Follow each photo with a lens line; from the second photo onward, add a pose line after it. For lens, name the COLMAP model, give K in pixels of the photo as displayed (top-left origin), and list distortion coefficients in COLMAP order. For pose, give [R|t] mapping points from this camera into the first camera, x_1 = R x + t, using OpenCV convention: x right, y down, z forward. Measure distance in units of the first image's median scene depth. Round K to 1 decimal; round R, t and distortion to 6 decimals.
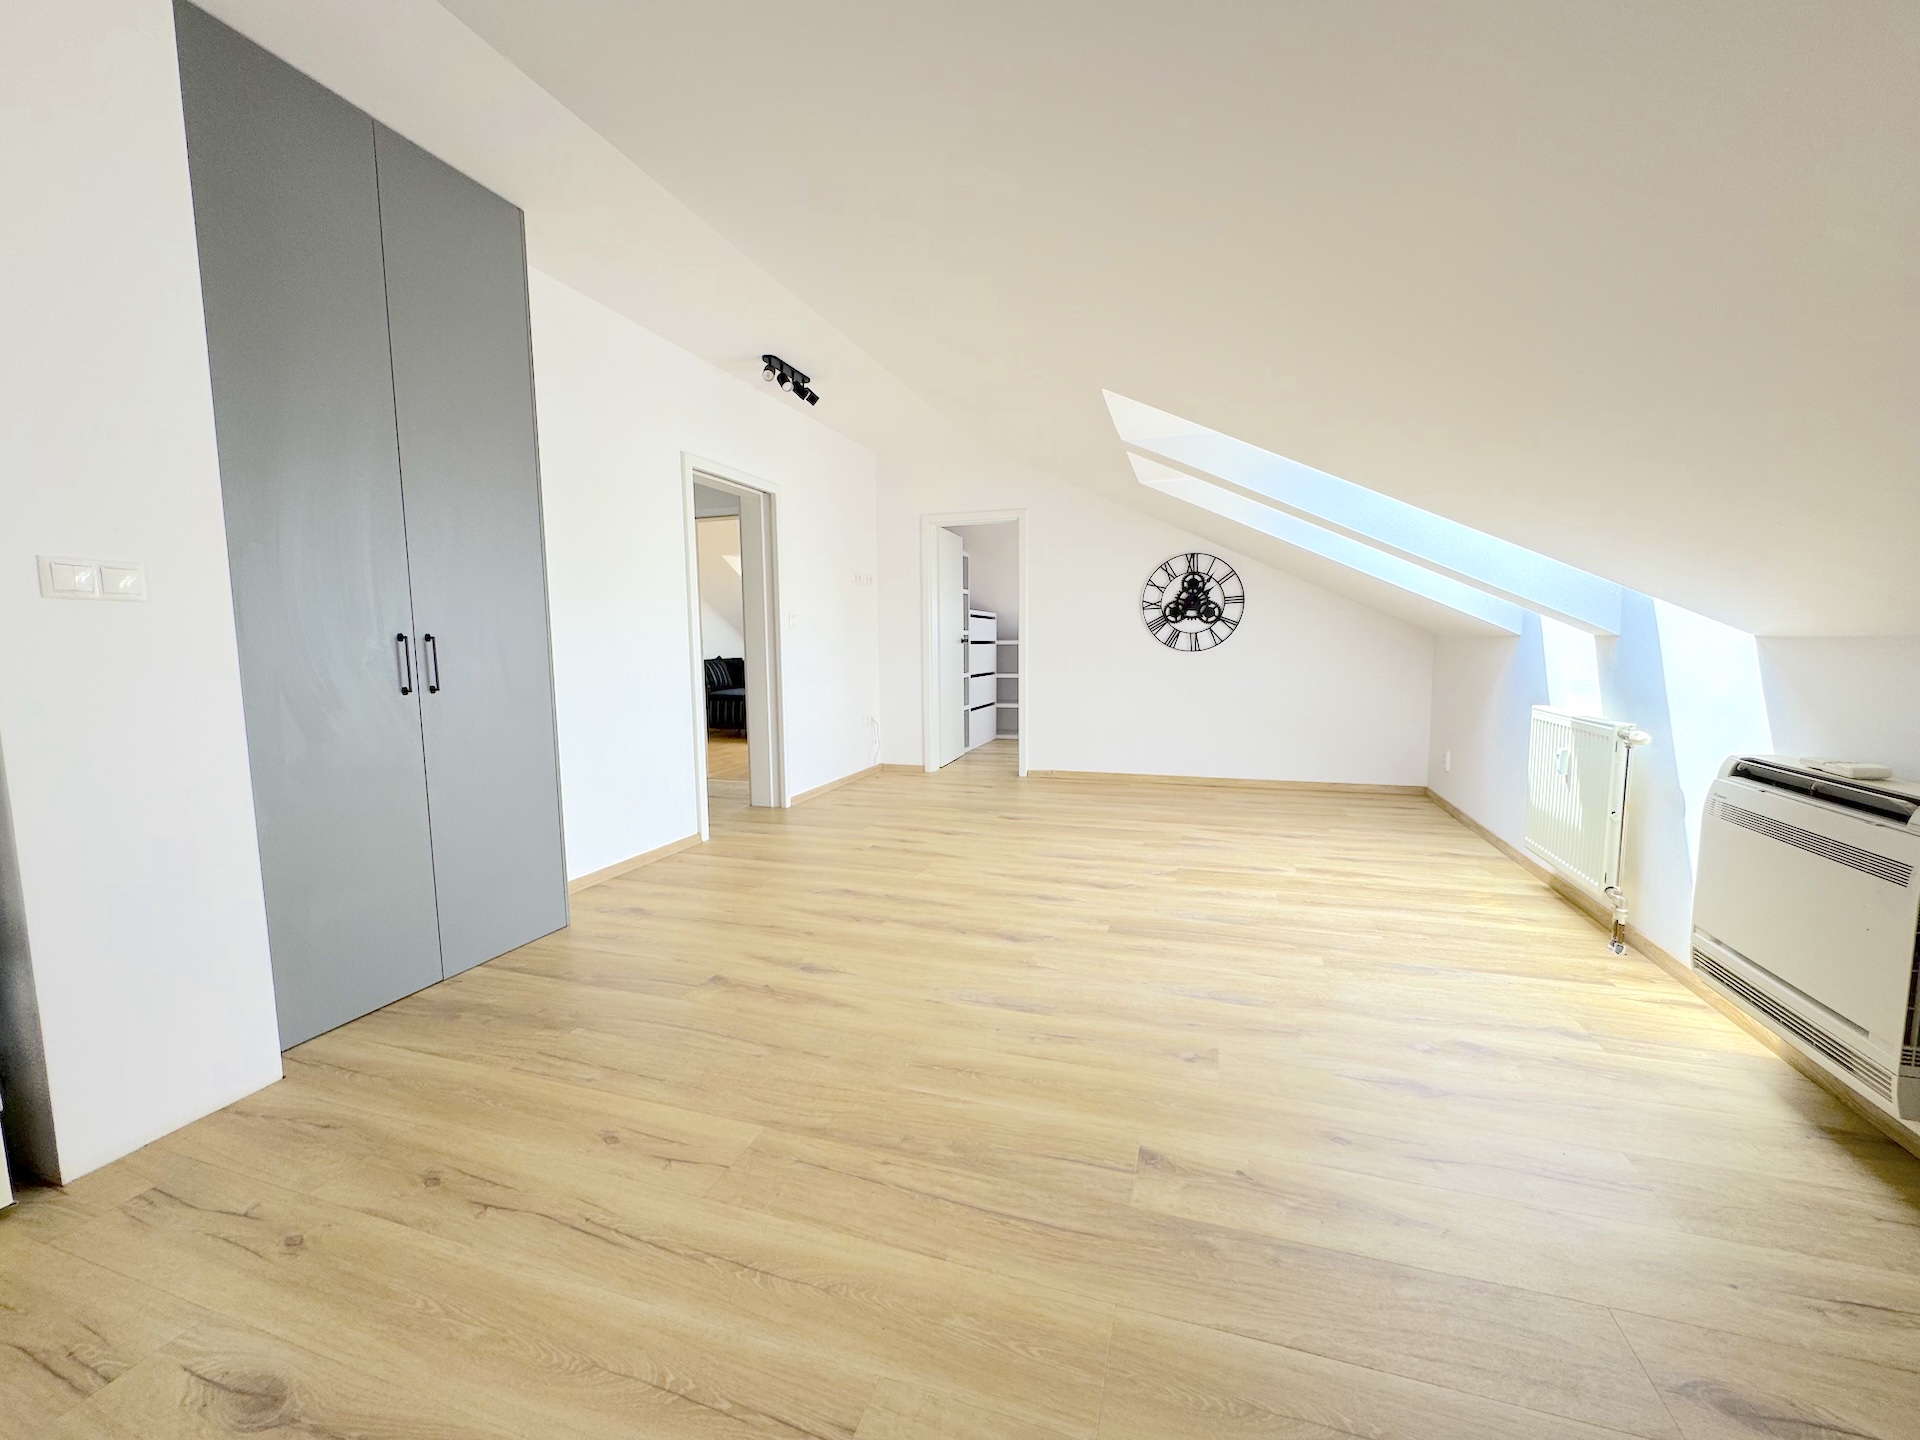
lens RADIAL K [[773.2, 0, 954.9], [0, 773.2, 720.6], [0, 0, 1]] dist [-0.003467, 0.000134]
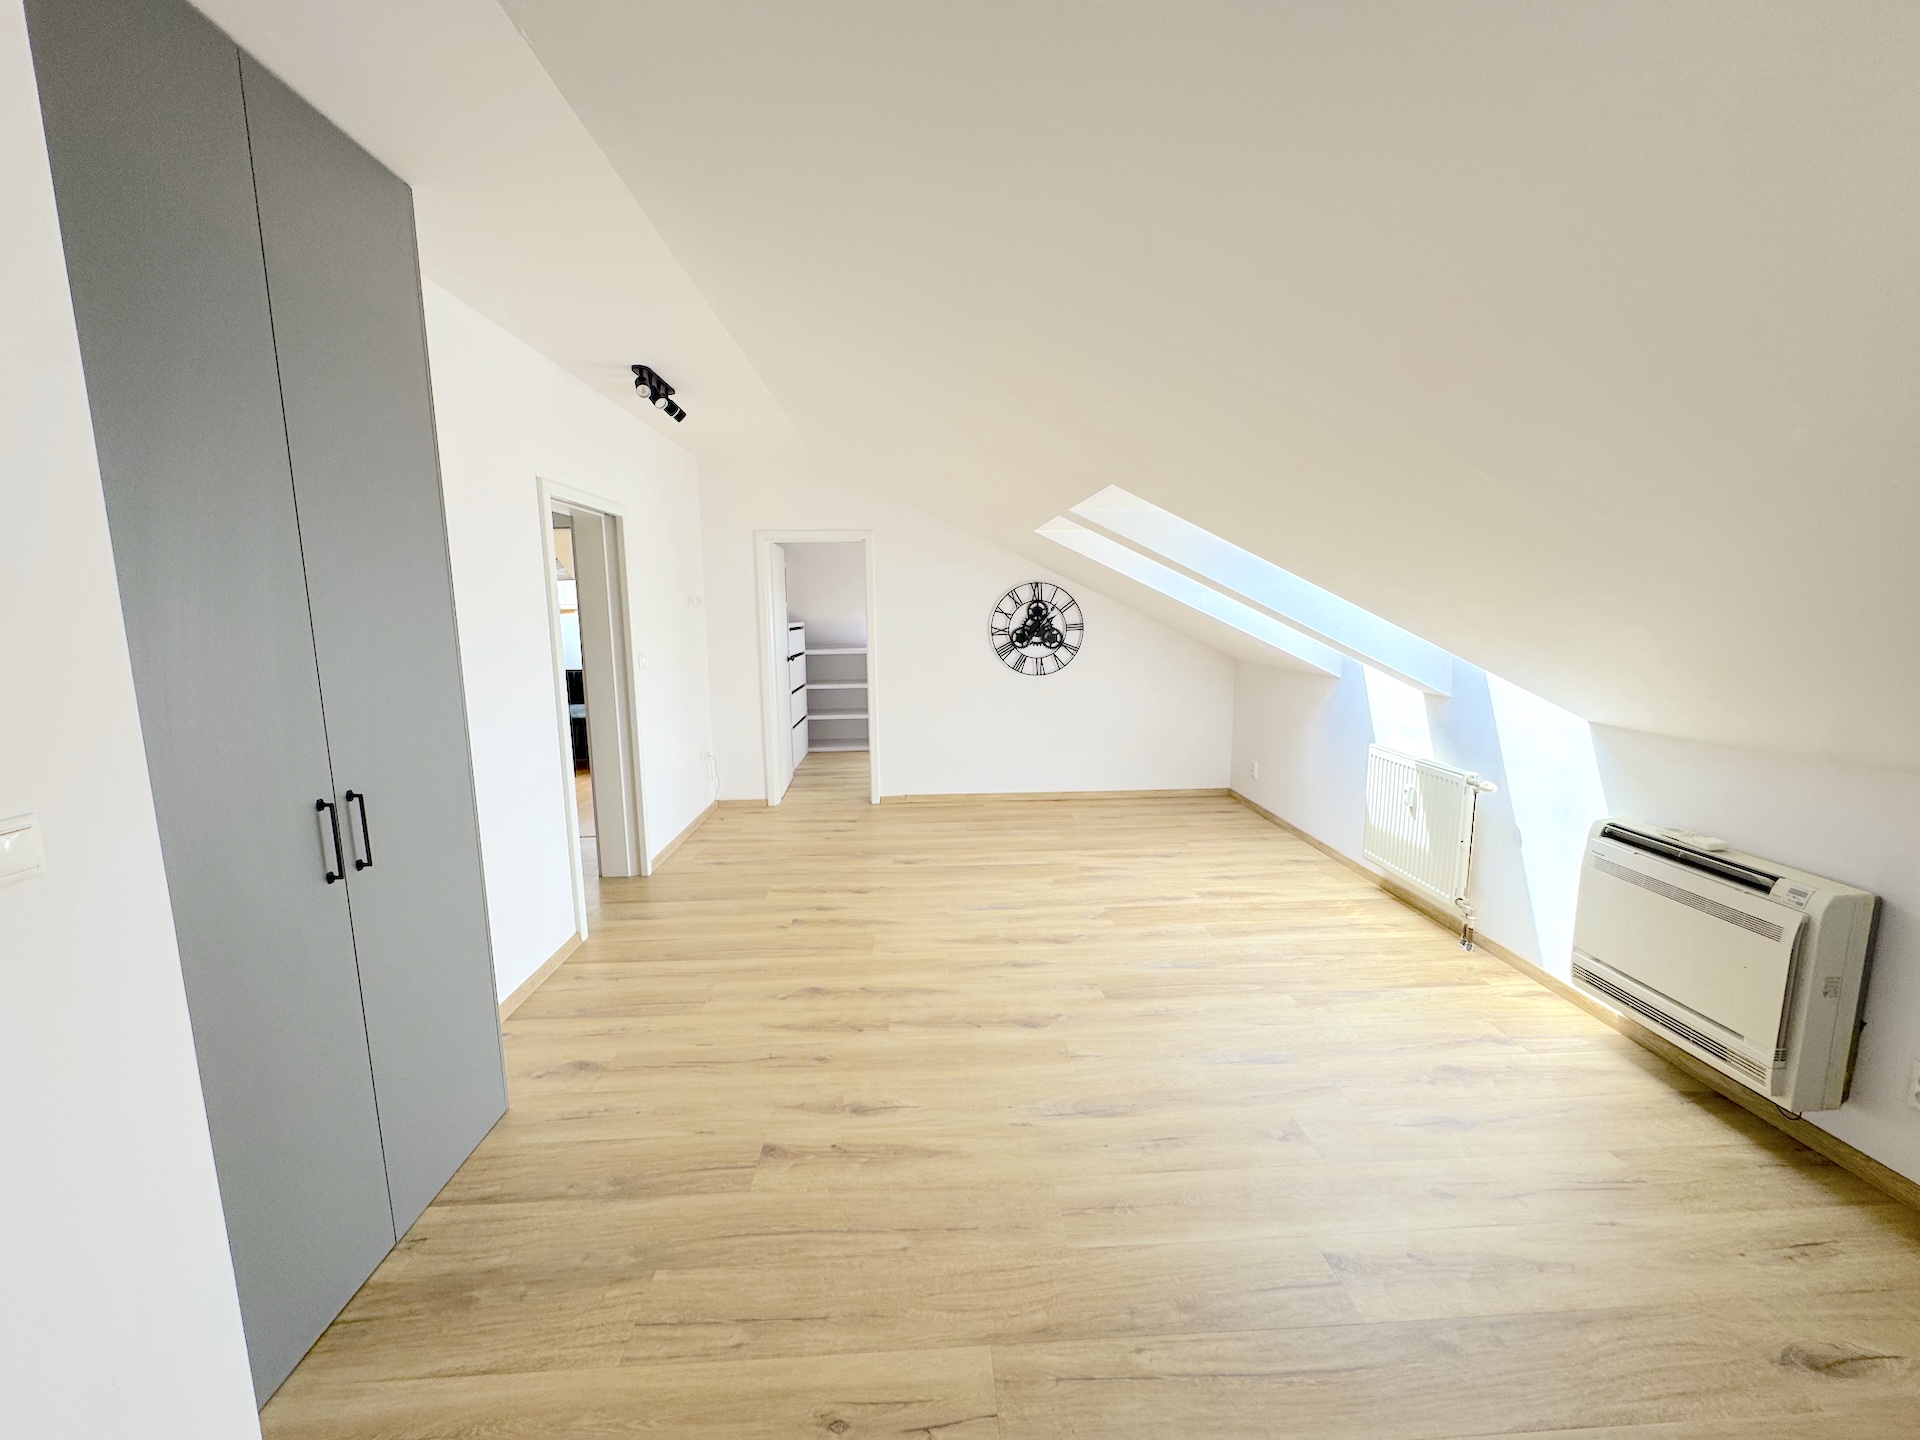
lens RADIAL K [[773.2, 0, 958.7], [0, 773.2, 720.0], [0, 0, 1]] dist [-0.003467, 0.000134]
pose [[0.931502, -0.052475, 0.359931, -0.332593], [0.038331, 0.998191, 0.046327, -0.154136], [-0.361711, -0.029357, 0.931828, 0.101699]]
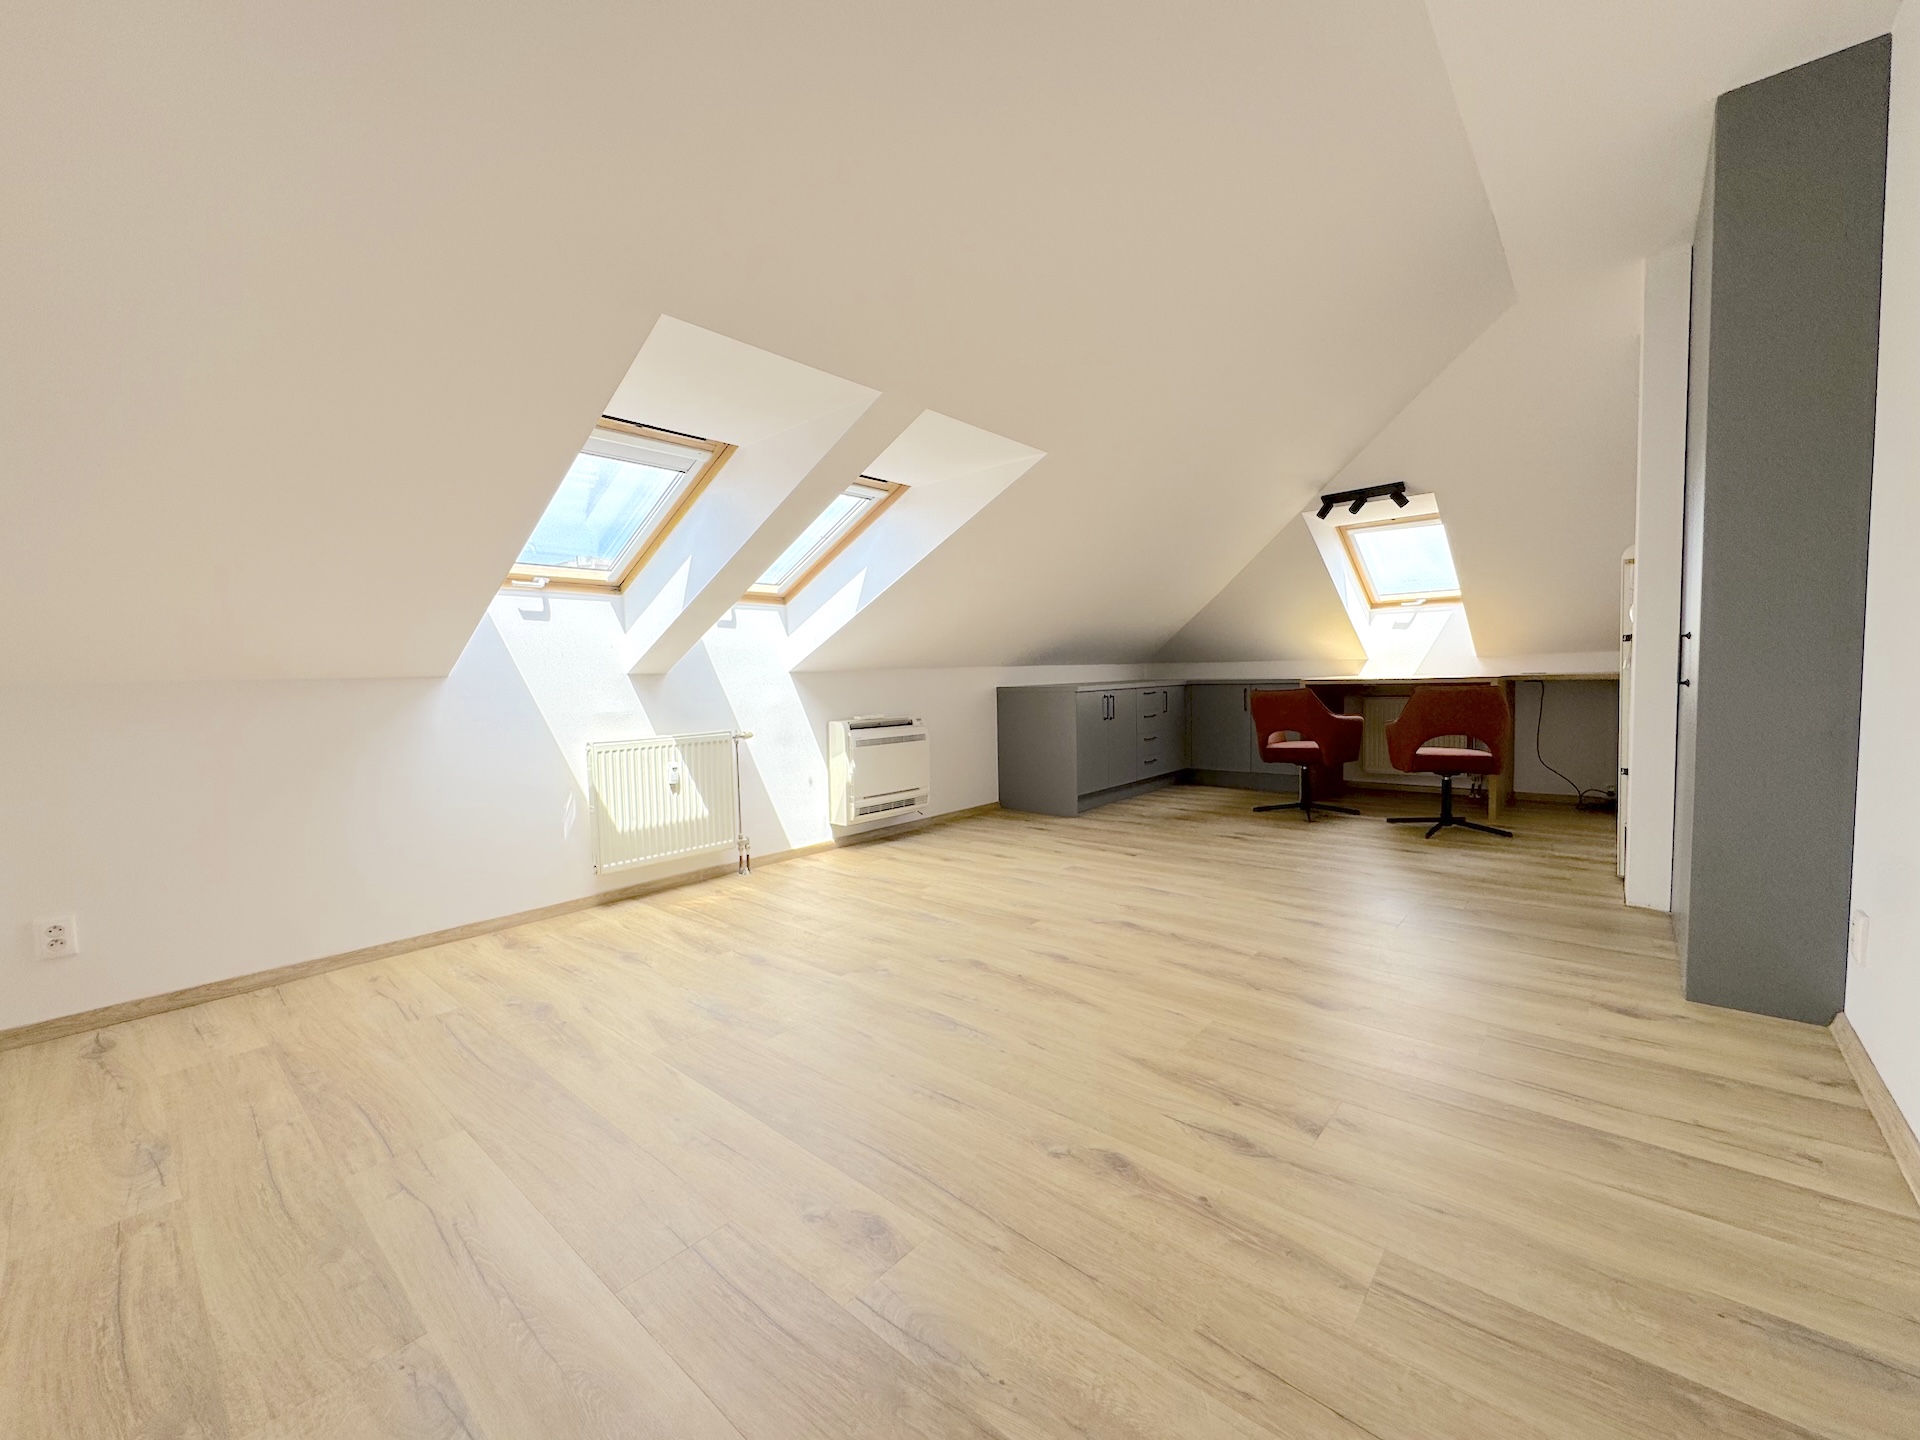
lens RADIAL K [[773.2, 0, 956.7], [0, 773.2, 718.6], [0, 0, 1]] dist [-0.003467, 0.000134]
pose [[-0.922829, 0.009960, 0.385081, -0.121506], [0.073339, 0.985924, 0.150253, -0.188091], [-0.378164, 0.166900, -0.910569, 1.946863]]
